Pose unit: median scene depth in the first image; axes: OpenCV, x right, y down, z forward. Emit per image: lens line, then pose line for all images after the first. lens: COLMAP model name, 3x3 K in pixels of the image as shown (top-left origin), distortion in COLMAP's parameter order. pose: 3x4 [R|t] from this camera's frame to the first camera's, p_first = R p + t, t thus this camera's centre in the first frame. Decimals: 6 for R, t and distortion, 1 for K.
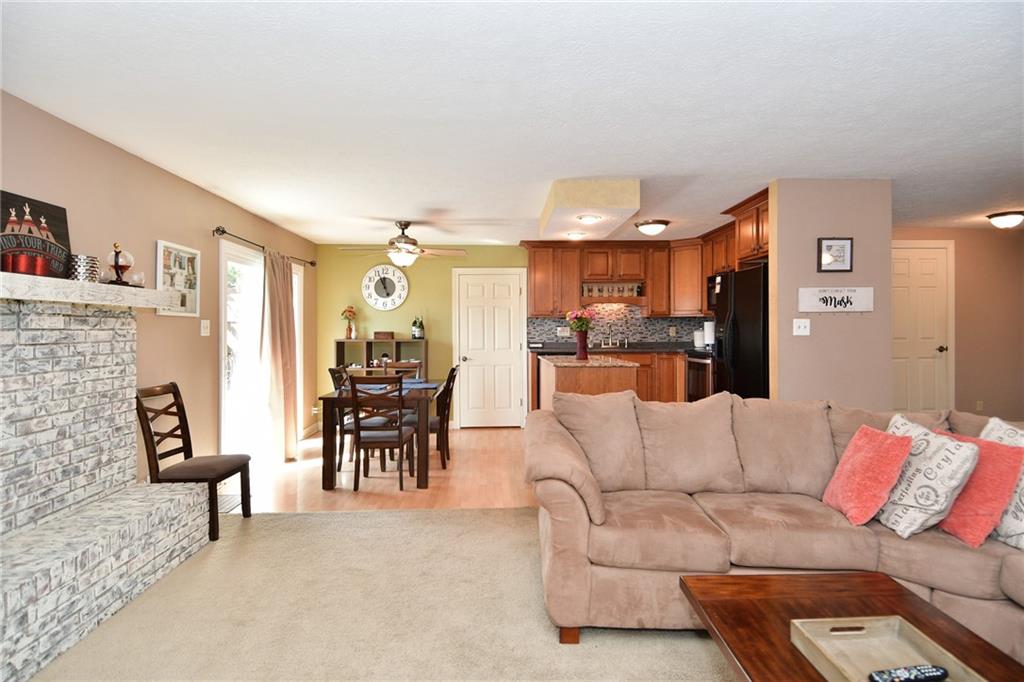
lens RADIAL K [[533.0, 0, 511.6], [0, 533.0, 331.0], [0, 0, 1]] dist [0.046453, -0.050390]
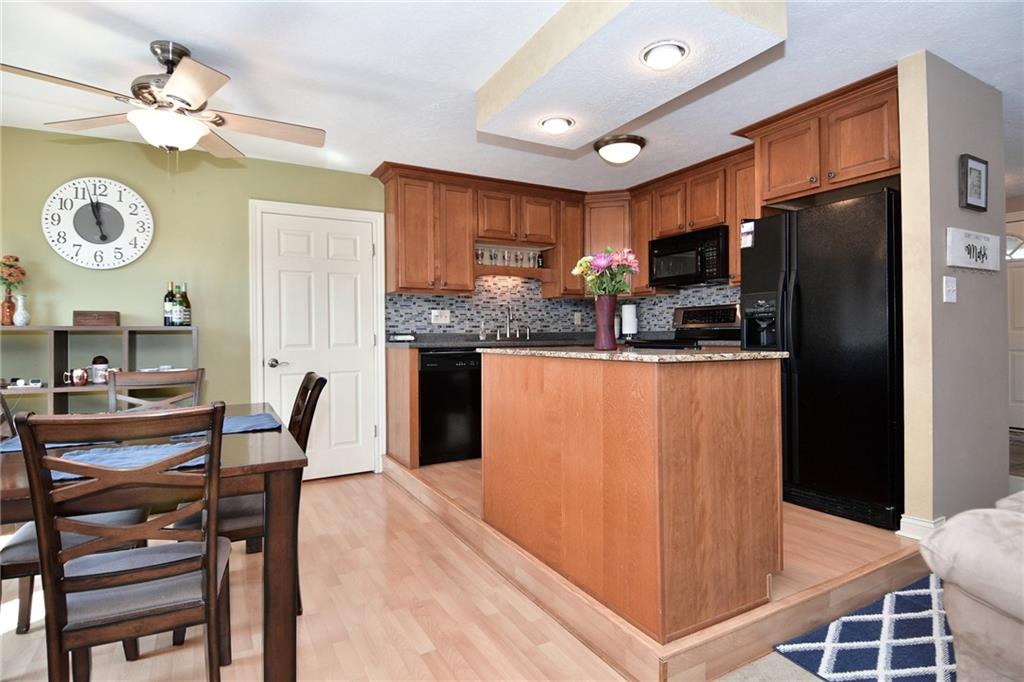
lens RADIAL K [[533.0, 0, 513.4], [0, 533.0, 332.4], [0, 0, 1]] dist [0.046453, -0.050390]
pose [[0.891664, -0.002213, 0.452693, -0.209574], [0.005981, 0.999958, -0.006893, 0.044767], [-0.452659, 0.008854, 0.891640, 0.666433]]
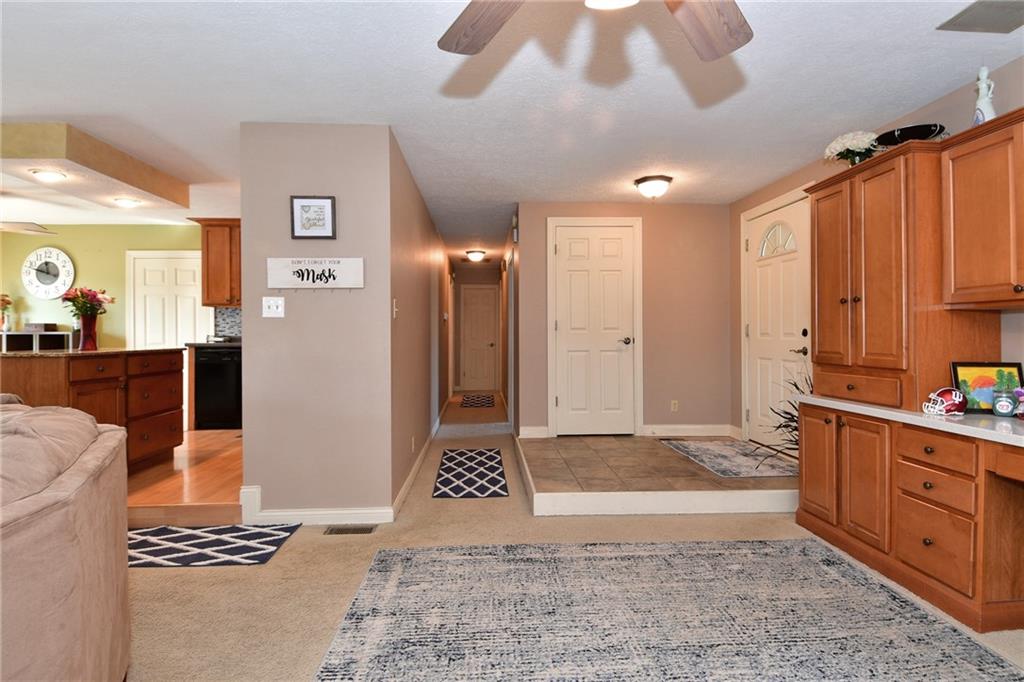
lens RADIAL K [[533.0, 0, 512.2], [0, 533.0, 331.9], [0, 0, 1]] dist [0.046453, -0.050390]
pose [[0.999845, -0.000411, 0.017616, 0.881626], [0.000500, 0.999987, -0.005017, 0.034021], [-0.017614, 0.005025, 0.999832, 0.191228]]
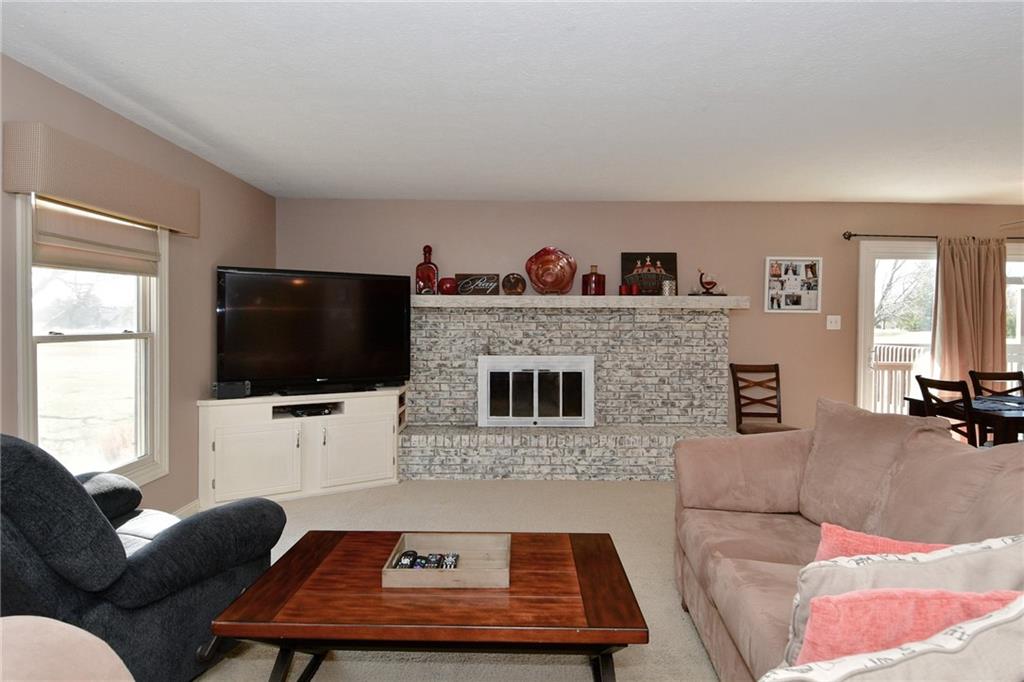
lens RADIAL K [[533.0, 0, 509.4], [0, 533.0, 334.5], [0, 0, 1]] dist [0.046453, -0.050390]
pose [[-0.039990, 0.021311, -0.998973, 0.650762], [-0.010162, 0.999712, 0.021734, 0.002004], [0.999148, 0.011021, -0.039762, 0.377274]]
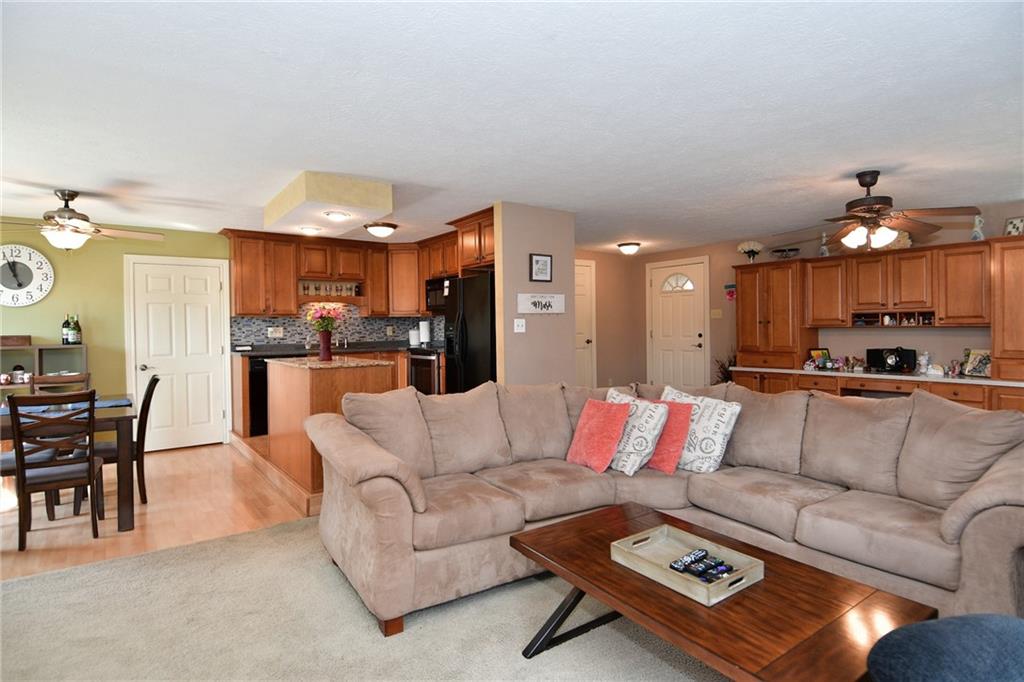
lens RADIAL K [[533.0, 0, 514.3], [0, 533.0, 333.9], [0, 0, 1]] dist [0.046453, -0.050390]
pose [[0.824044, -0.014312, 0.566345, -0.154239], [0.011345, 0.999897, 0.008760, 0.000650], [-0.566412, -0.000793, 0.824122, 0.013402]]
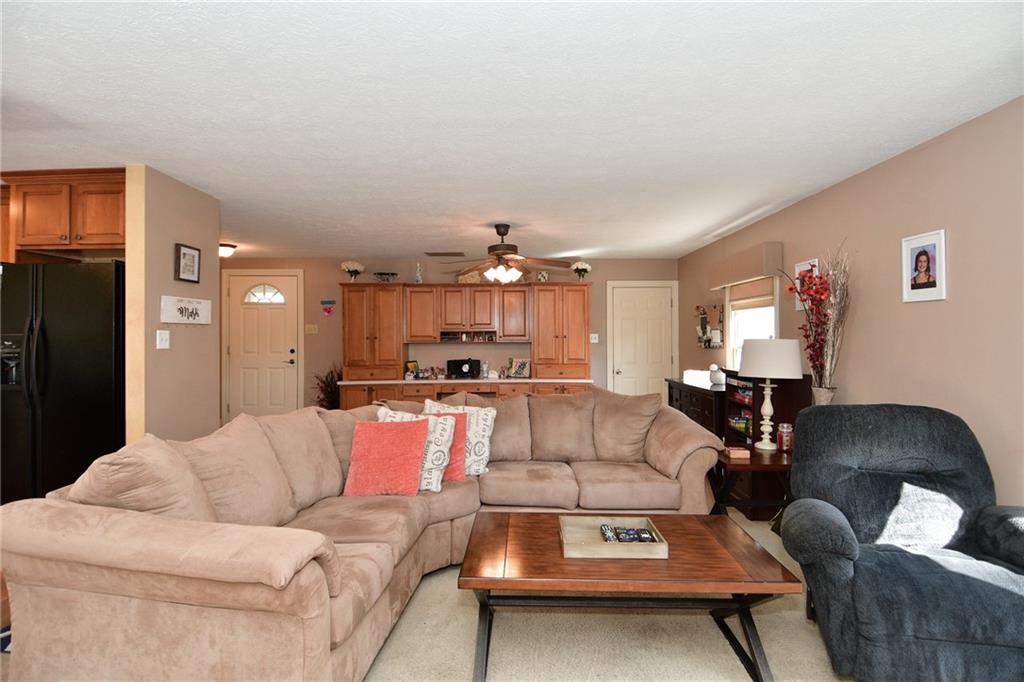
lens RADIAL K [[533.0, 0, 516.2], [0, 533.0, 331.1], [0, 0, 1]] dist [0.046453, -0.050390]
pose [[0.027281, 0.015936, 0.999501, -0.335092], [0.007283, 0.999843, -0.016140, -0.002485], [-0.999601, 0.007720, 0.027161, 0.392008]]
